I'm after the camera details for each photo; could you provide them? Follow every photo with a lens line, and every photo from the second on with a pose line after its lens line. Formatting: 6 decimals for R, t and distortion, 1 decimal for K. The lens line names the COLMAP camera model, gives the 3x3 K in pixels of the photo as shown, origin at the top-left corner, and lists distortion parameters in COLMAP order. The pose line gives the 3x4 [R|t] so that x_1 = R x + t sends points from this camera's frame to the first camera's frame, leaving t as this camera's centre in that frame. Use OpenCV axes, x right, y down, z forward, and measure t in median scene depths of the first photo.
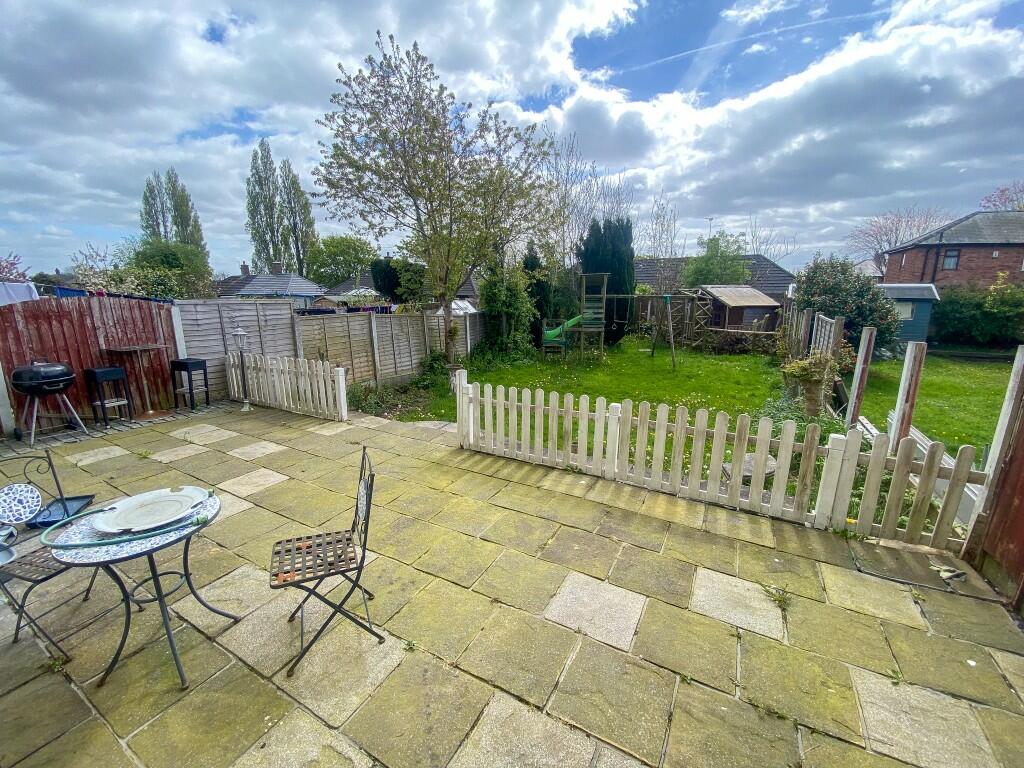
lens RADIAL K [[419.5, 0, 511.4], [0, 419.5, 380.2], [0, 0, 1]] dist [0.011977, -0.017188]
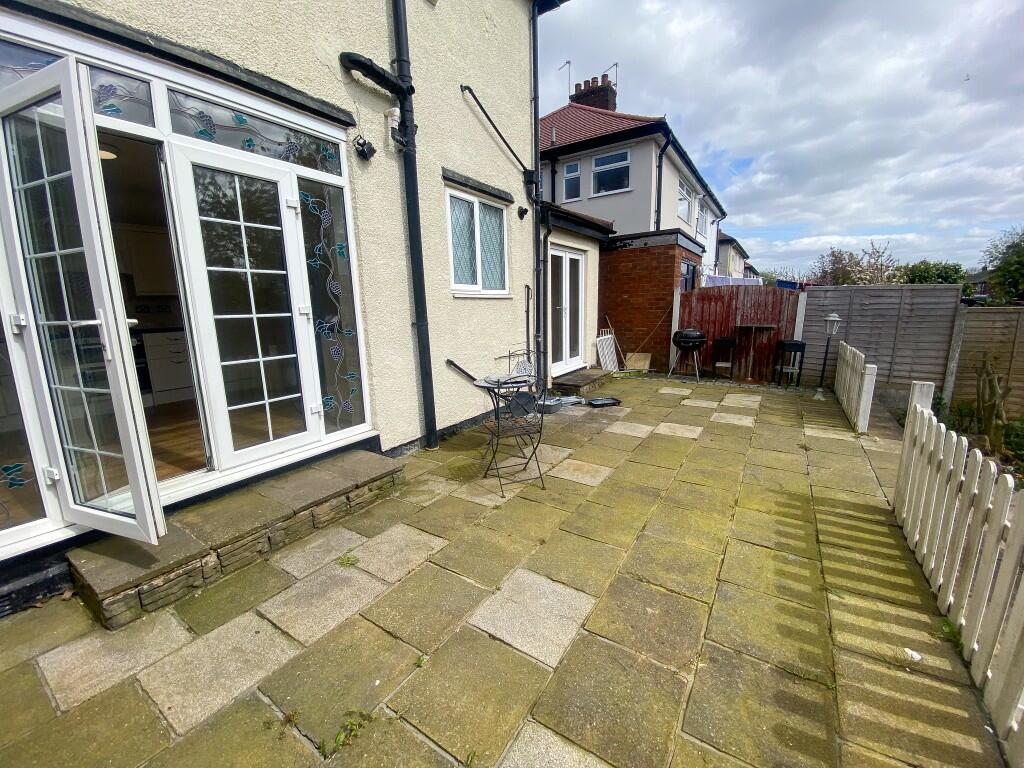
lens RADIAL K [[415.3, 0, 508.7], [0, 415.3, 384.5], [0, 0, 1]] dist [0.021110, -0.021512]
pose [[-0.080073, 0.191829, -0.978156, 0.097069], [-0.186151, 0.961166, 0.203735, -0.006453], [0.979253, 0.198399, -0.041254, 0.092207]]
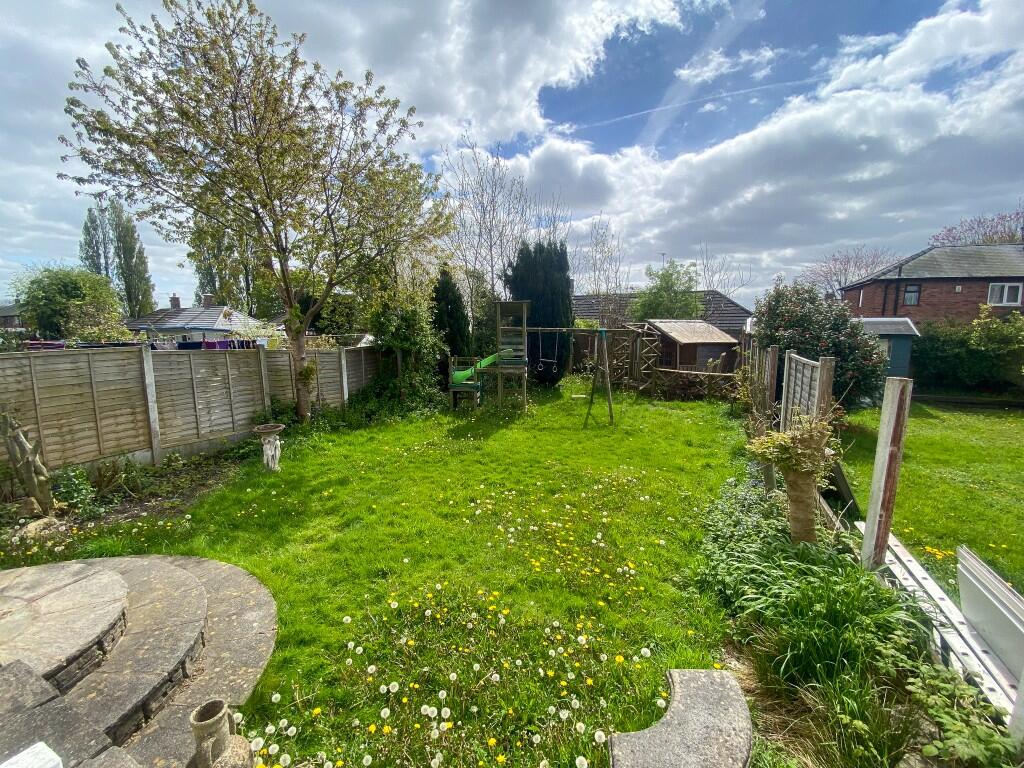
lens RADIAL K [[415.3, 0, 508.7], [0, 415.3, 384.5], [0, 0, 1]] dist [0.021110, -0.021512]
pose [[0.998290, -0.001525, 0.058444, 0.082208], [0.005940, 0.997132, -0.075445, -0.020298], [-0.058161, 0.075663, 0.995436, 0.127341]]
